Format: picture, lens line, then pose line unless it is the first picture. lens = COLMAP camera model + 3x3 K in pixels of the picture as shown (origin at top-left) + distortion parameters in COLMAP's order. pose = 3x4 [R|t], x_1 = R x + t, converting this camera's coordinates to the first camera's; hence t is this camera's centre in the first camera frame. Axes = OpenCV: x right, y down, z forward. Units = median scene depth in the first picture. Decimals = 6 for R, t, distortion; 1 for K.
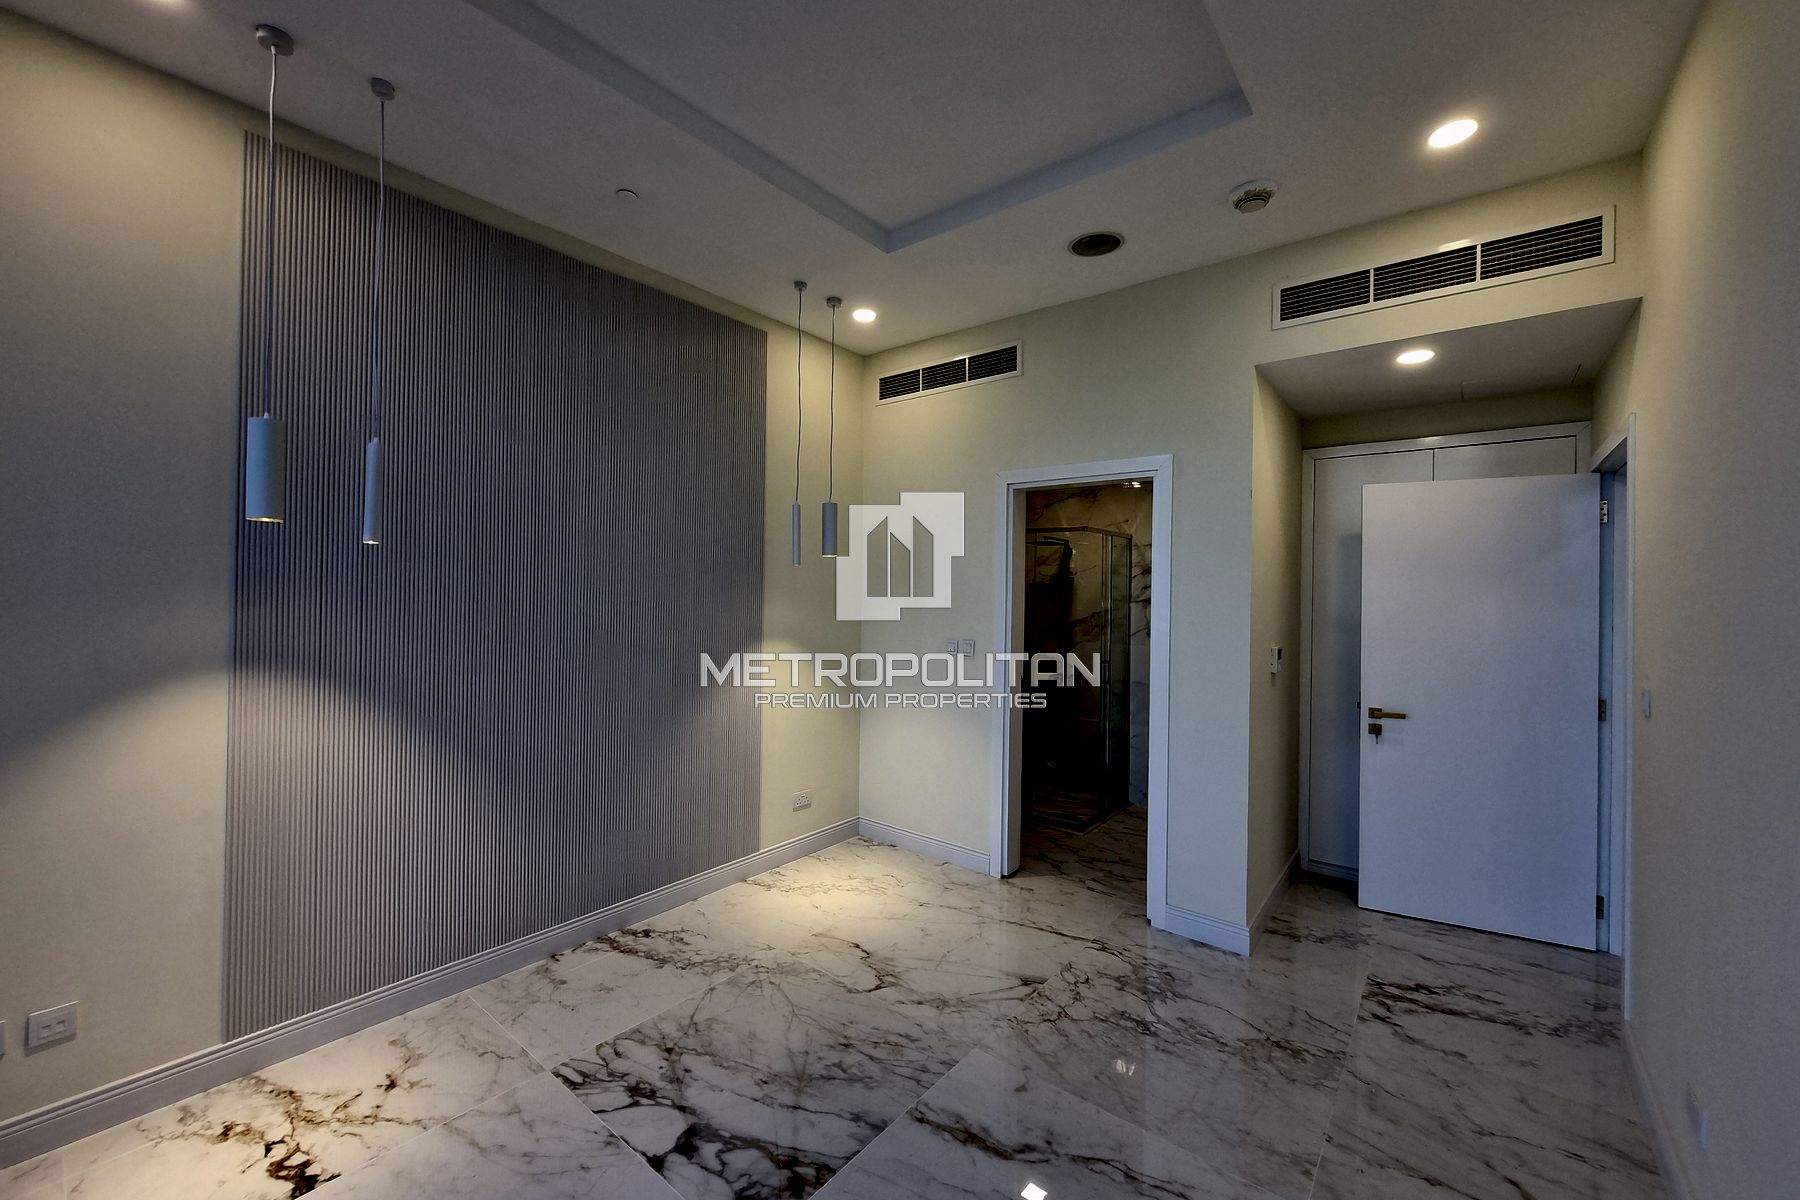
lens RADIAL K [[700.3, 0, 896.2], [0, 700.3, 586.0], [0, 0, 1]] dist [0.002360, -0.001949]
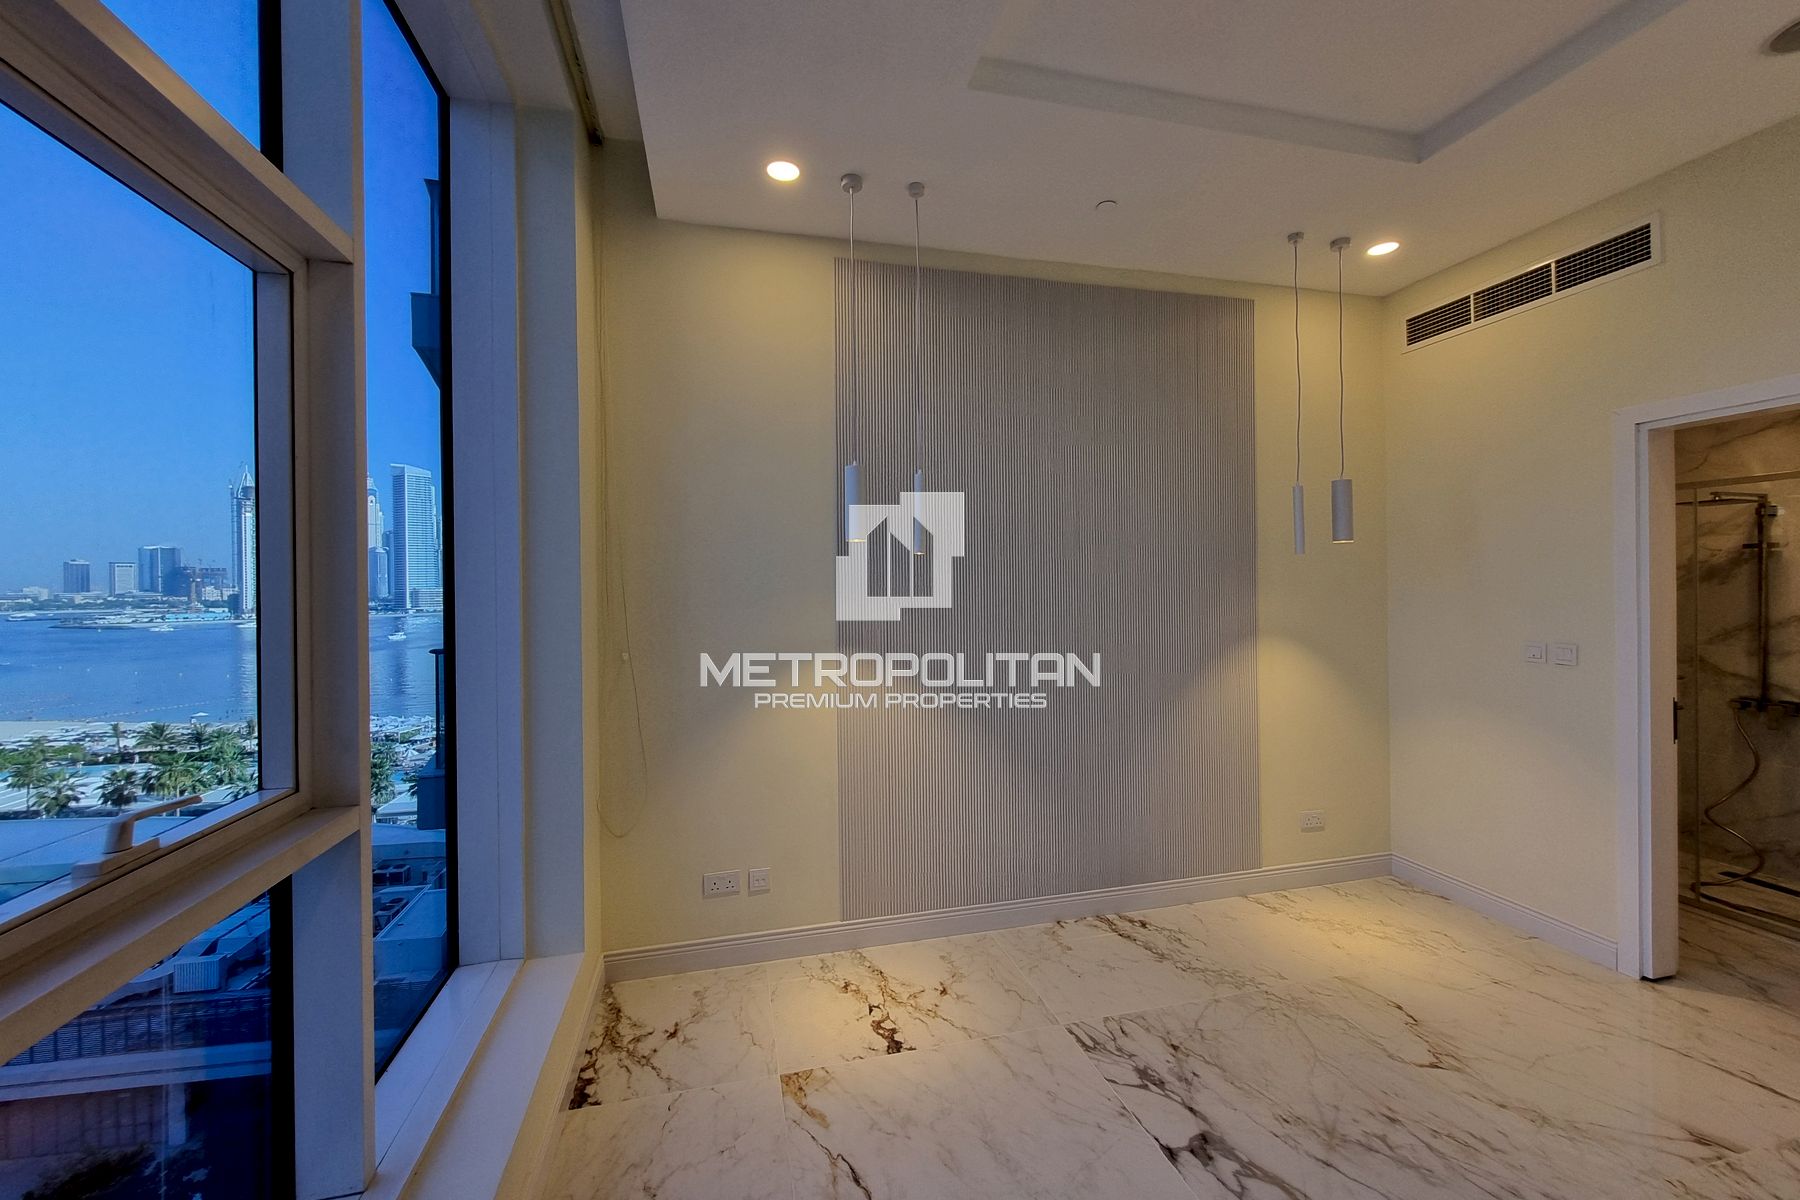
lens RADIAL K [[700.3, 0, 896.9], [0, 700.3, 587.4], [0, 0, 1]] dist [0.002360, -0.001949]
pose [[0.797213, -0.023583, -0.603237, -0.021232], [0.028479, 0.999593, -0.001442, -0.001248], [0.603026, -0.016031, 0.797561, -0.022482]]
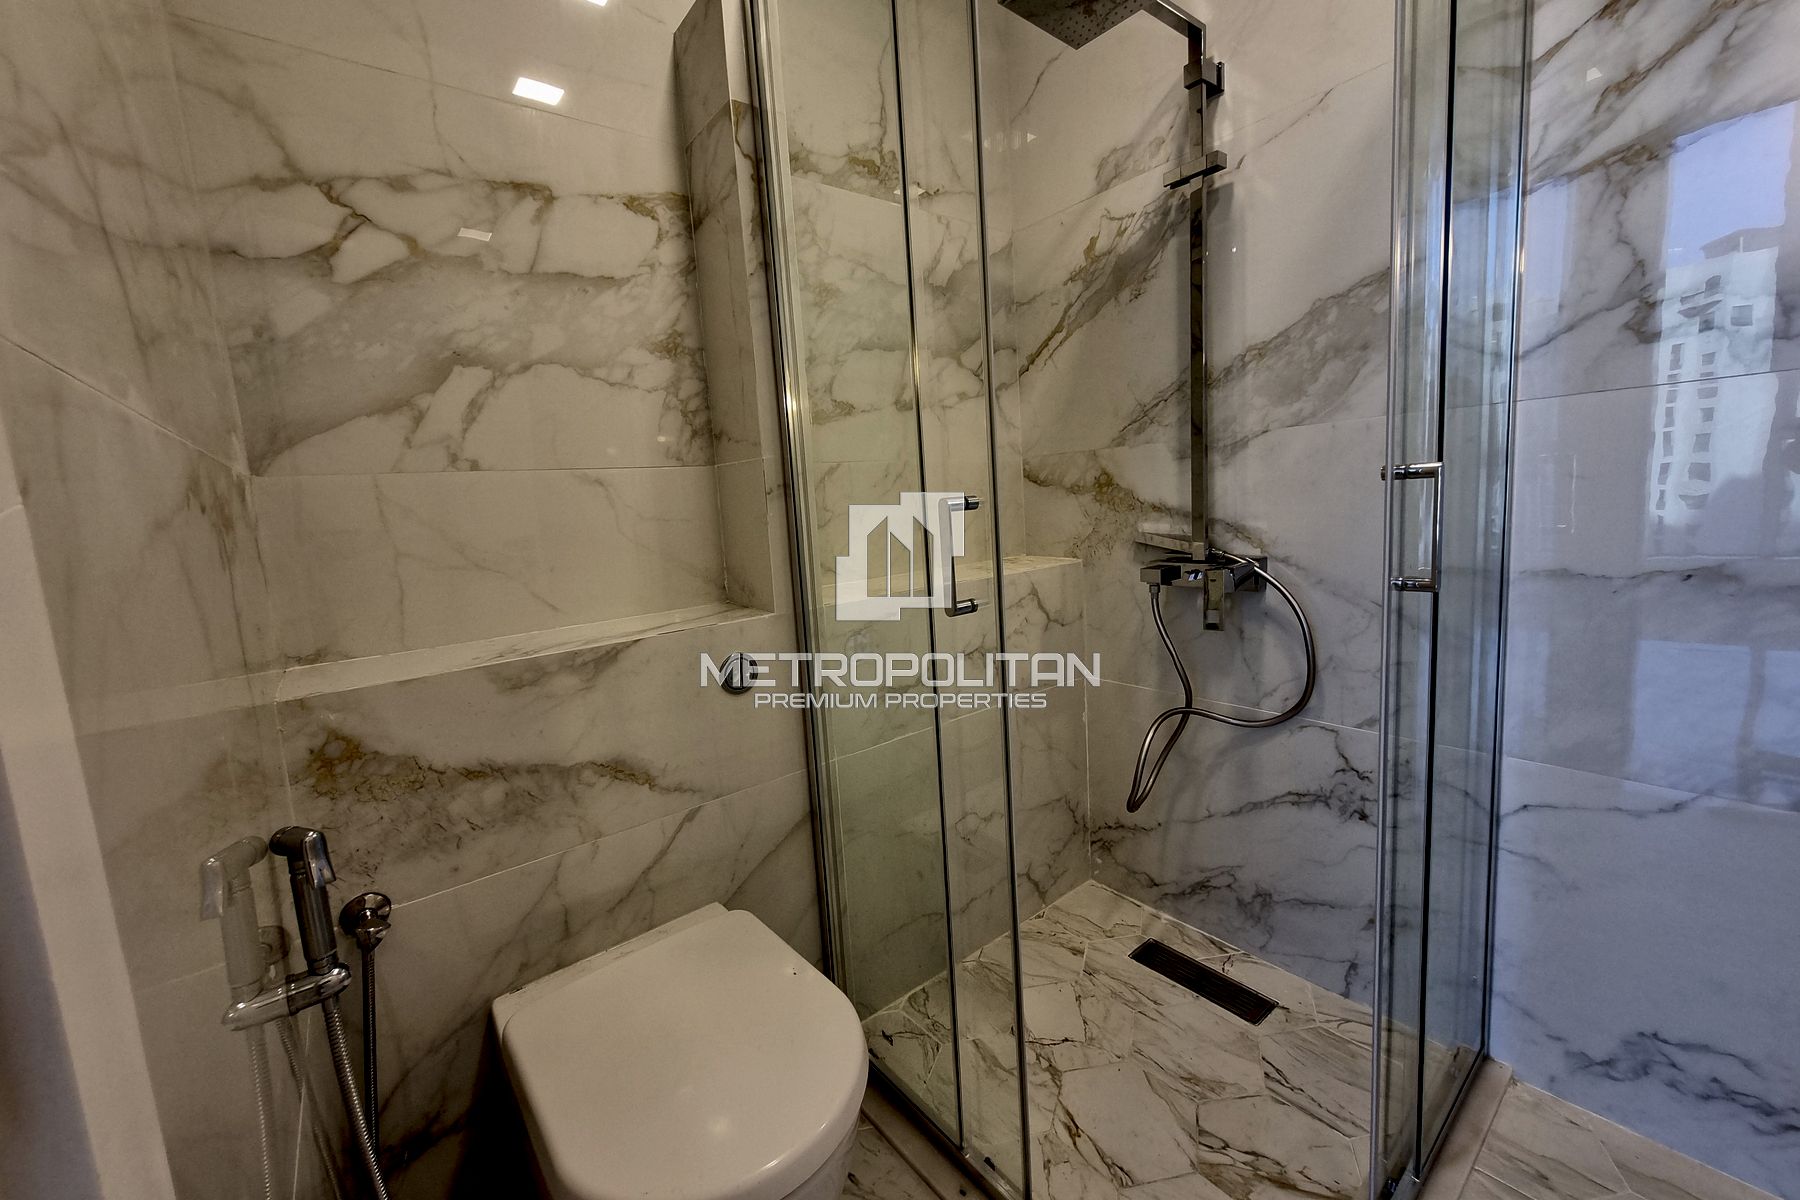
lens RADIAL K [[700.3, 0, 898.1], [0, 700.3, 589.3], [0, 0, 1]] dist [0.002360, -0.001949]
pose [[0.972648, -0.048961, -0.227064, 0.438164], [0.080425, 0.988054, 0.131458, 0.218619], [0.217915, -0.146124, 0.964967, 1.656659]]
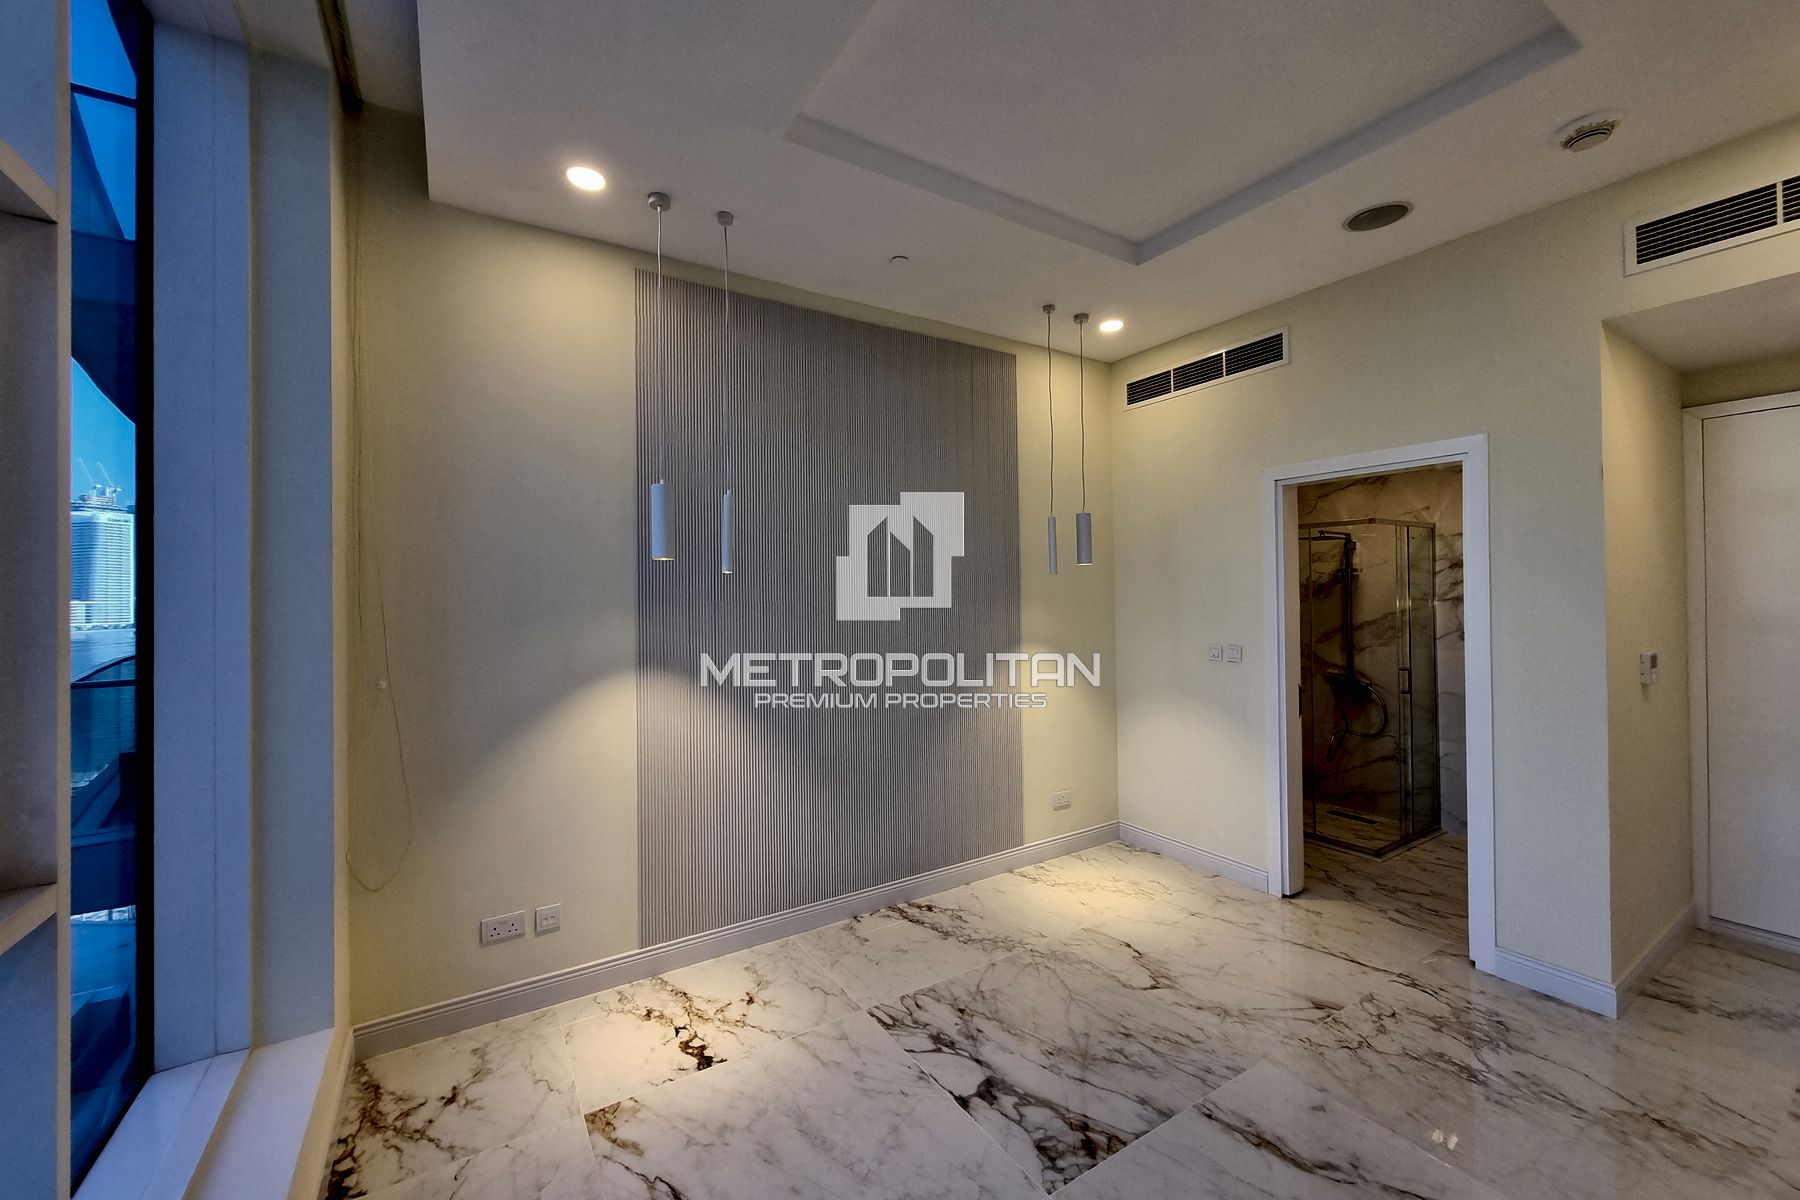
lens RADIAL K [[700.3, 0, 896.9], [0, 700.3, 587.7], [0, 0, 1]] dist [0.002360, -0.001949]
pose [[0.945481, -0.029803, -0.324310, -0.034372], [0.029195, 0.999551, -0.006740, -0.014082], [0.324366, -0.003096, 0.945927, -0.095675]]
